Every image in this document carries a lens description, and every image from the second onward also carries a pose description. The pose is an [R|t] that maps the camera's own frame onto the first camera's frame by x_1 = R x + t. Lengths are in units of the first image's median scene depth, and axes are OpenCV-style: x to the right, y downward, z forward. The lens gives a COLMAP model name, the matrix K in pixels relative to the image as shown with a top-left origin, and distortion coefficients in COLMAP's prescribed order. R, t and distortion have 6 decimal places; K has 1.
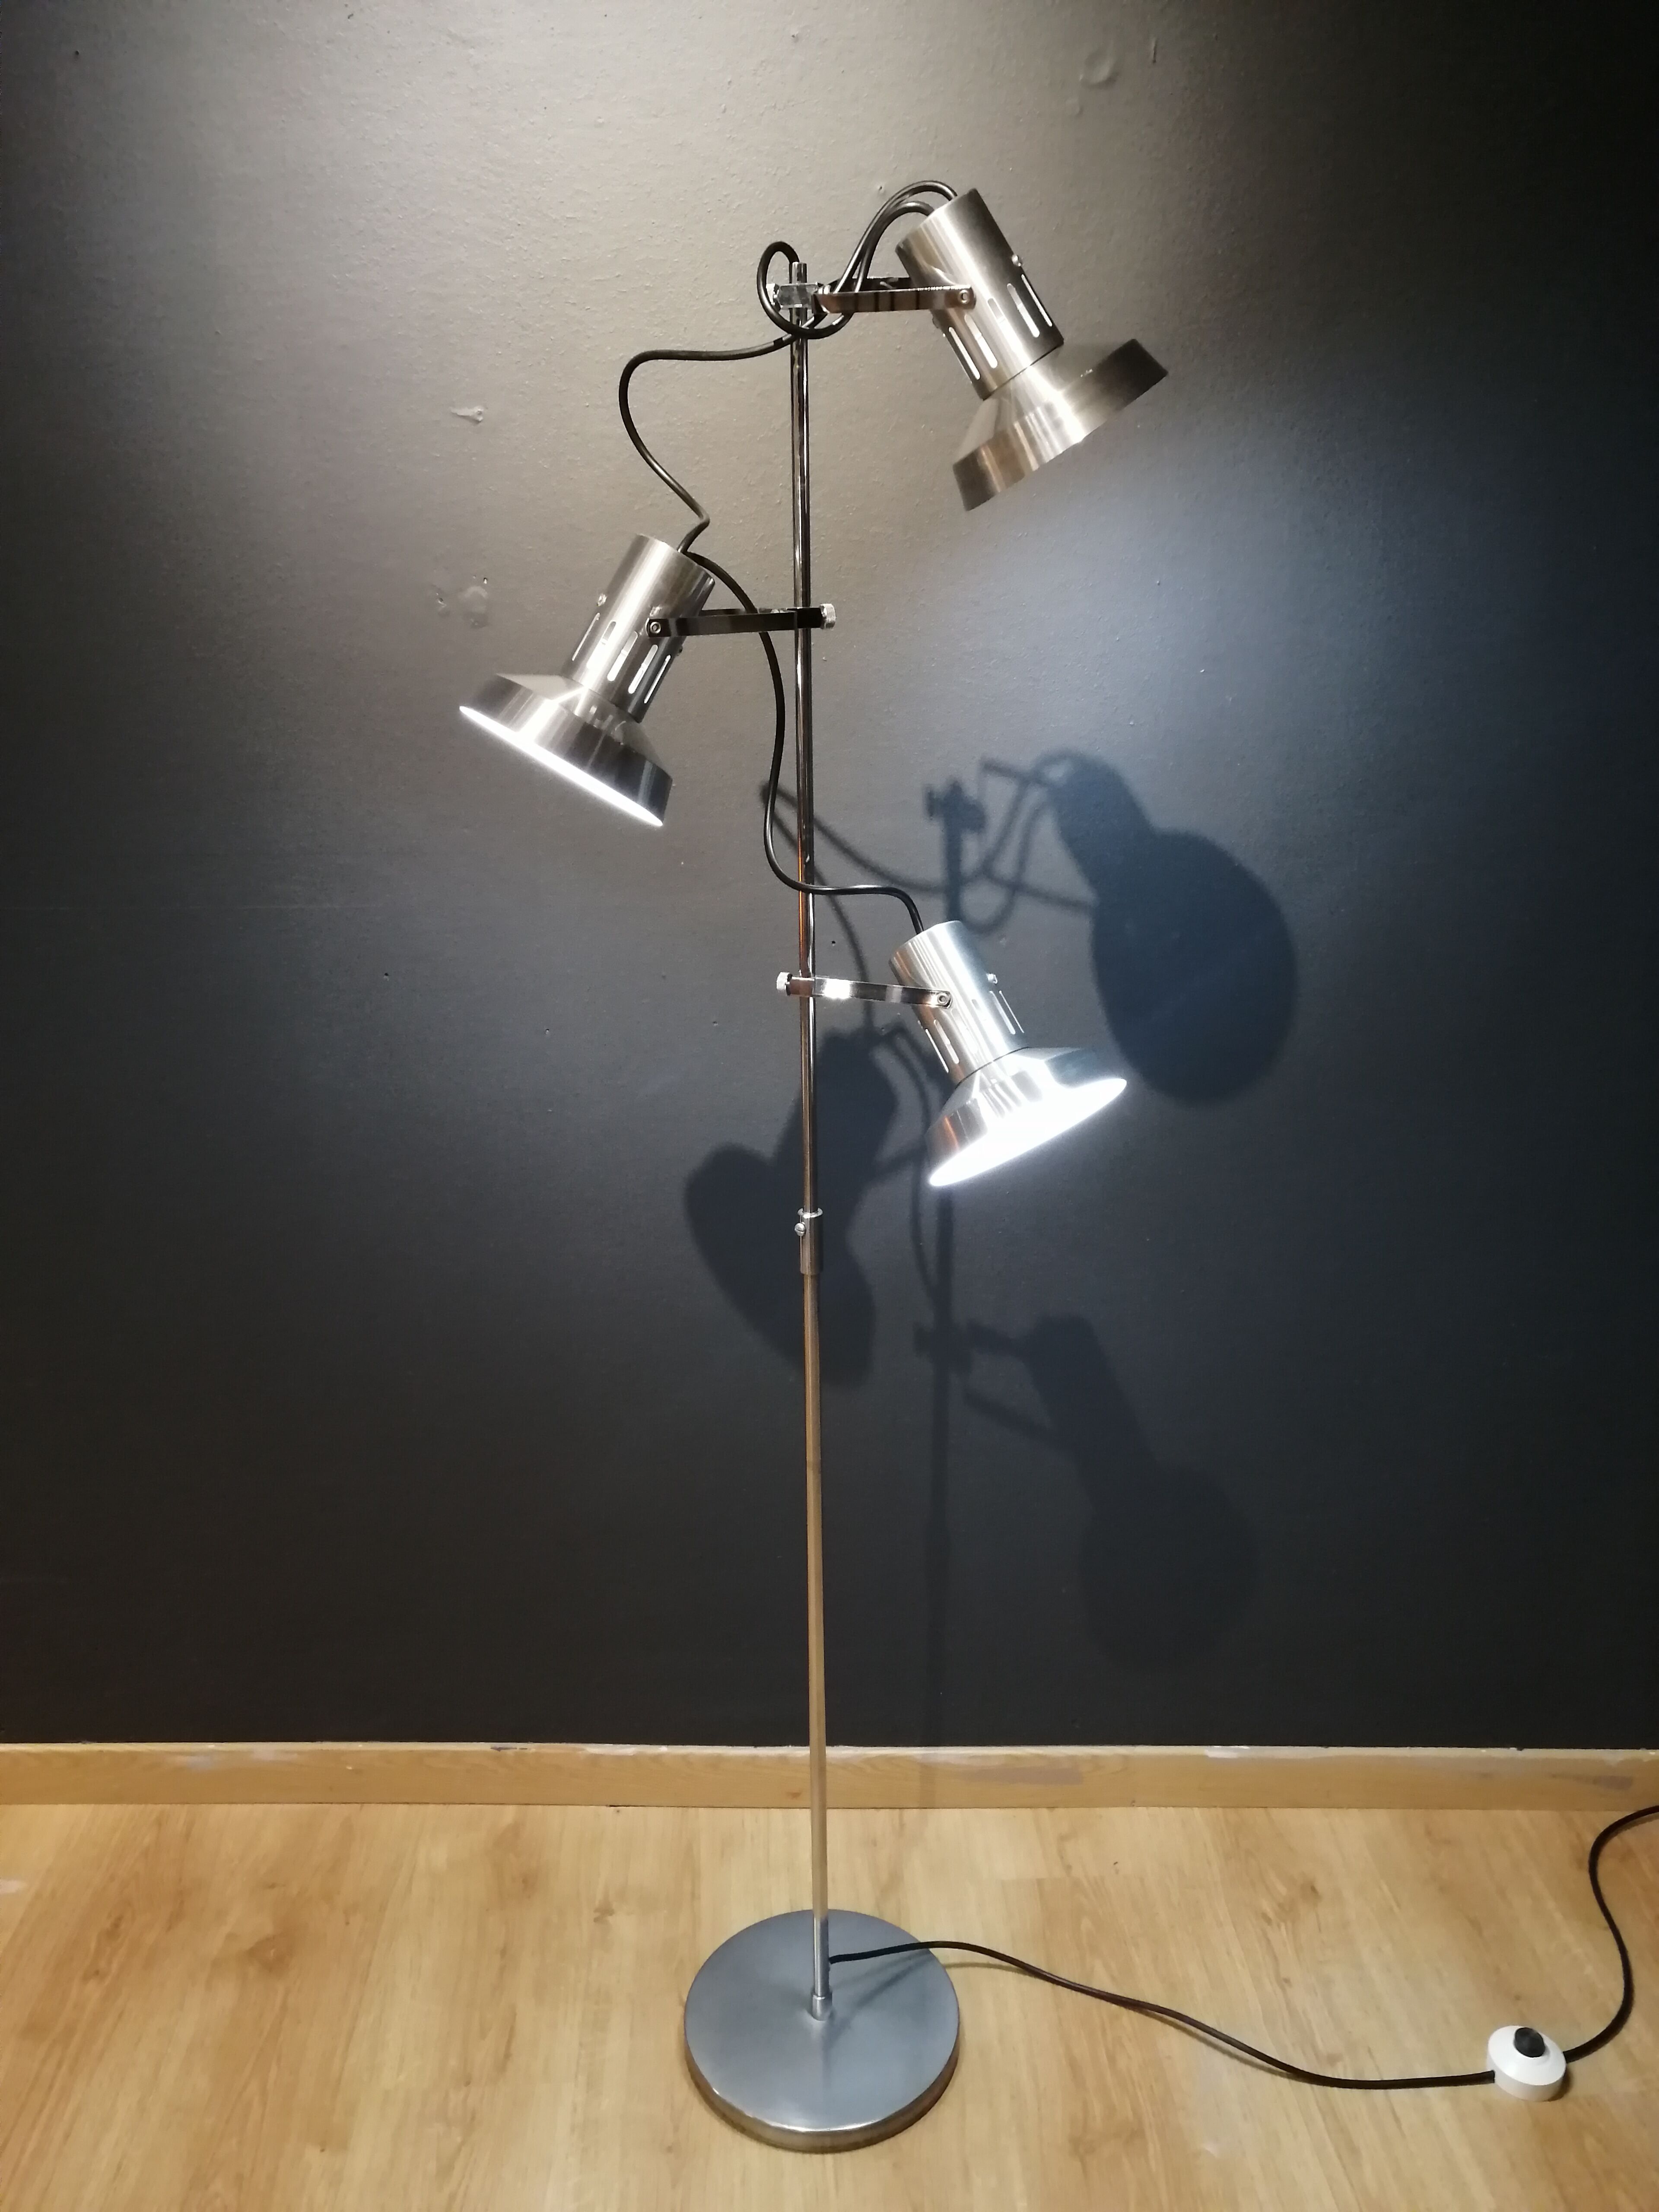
lens RADIAL K [[1728.2, 0, 830.0], [0, 1728.2, 1141.3], [0, 0, 1]] dist [0.010187, -0.039731]
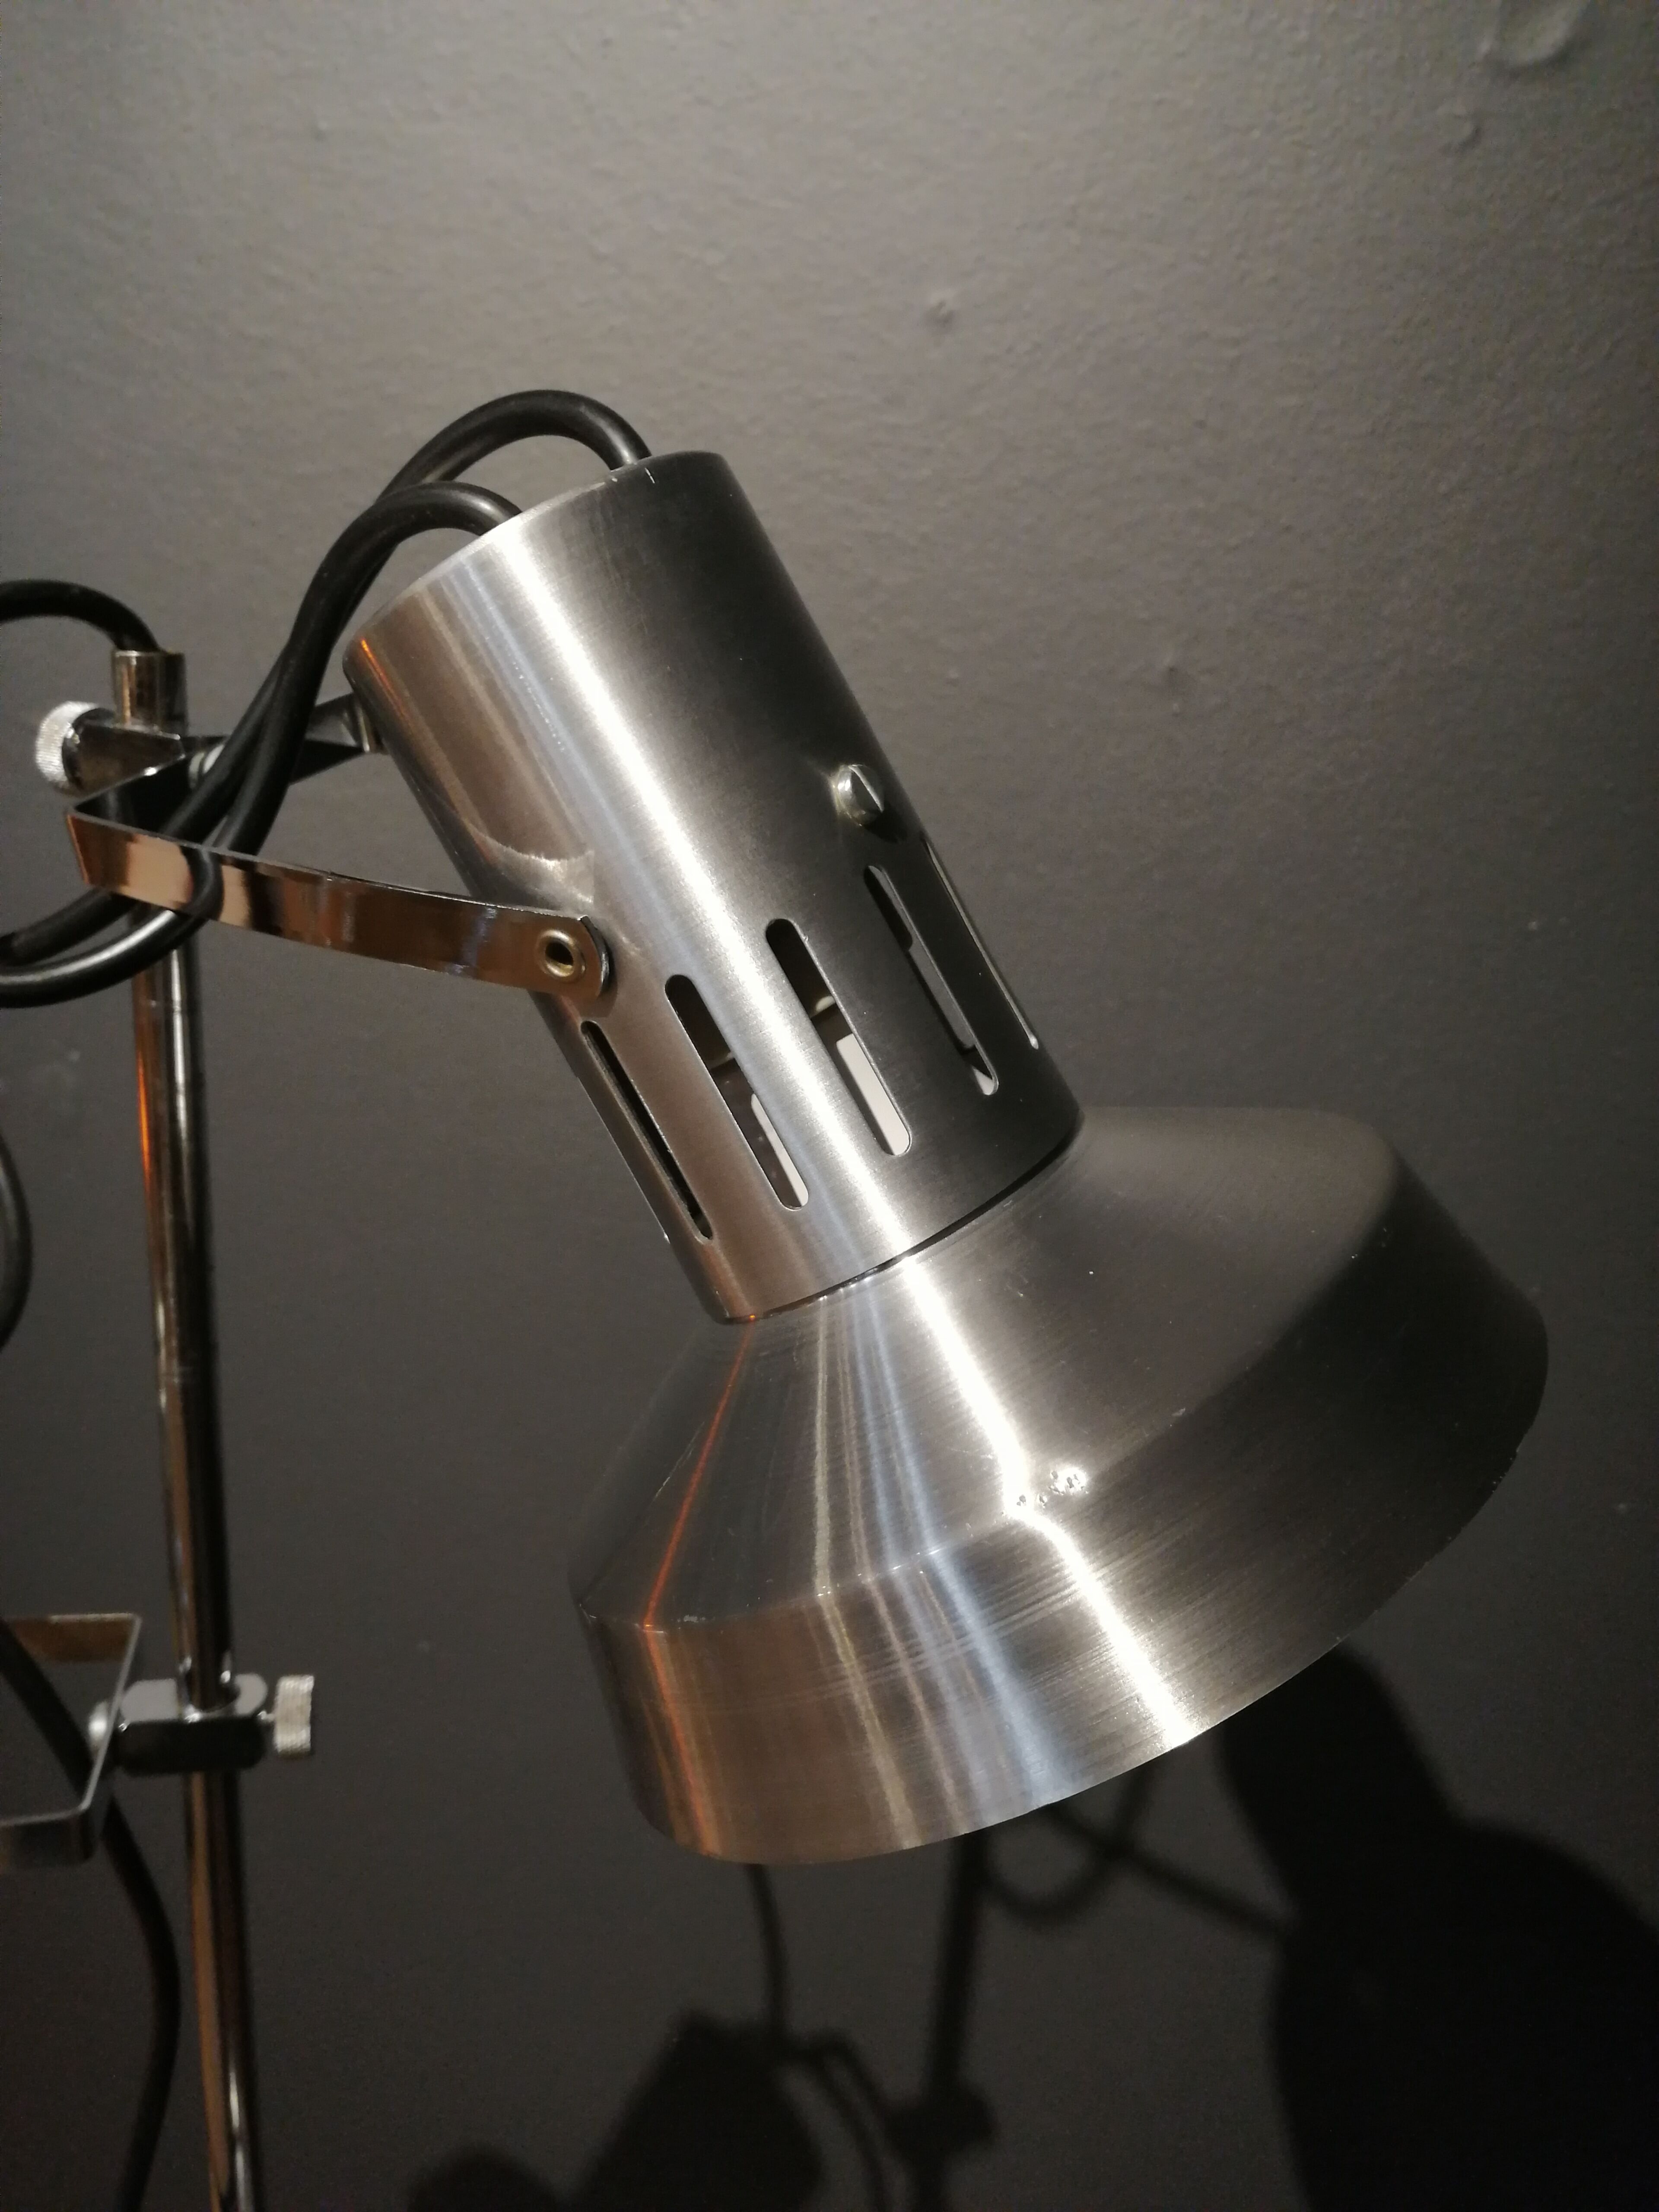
lens RADIAL K [[1765.9, 0, 829.5], [0, 1765.9, 1106.0], [0, 0, 1]] dist [0.006999, -0.046840]
pose [[0.969687, 0.139226, -0.200804, 0.102487], [-0.146188, 0.989051, -0.020191, -0.319138], [0.195794, 0.048934, 0.979423, 0.540016]]
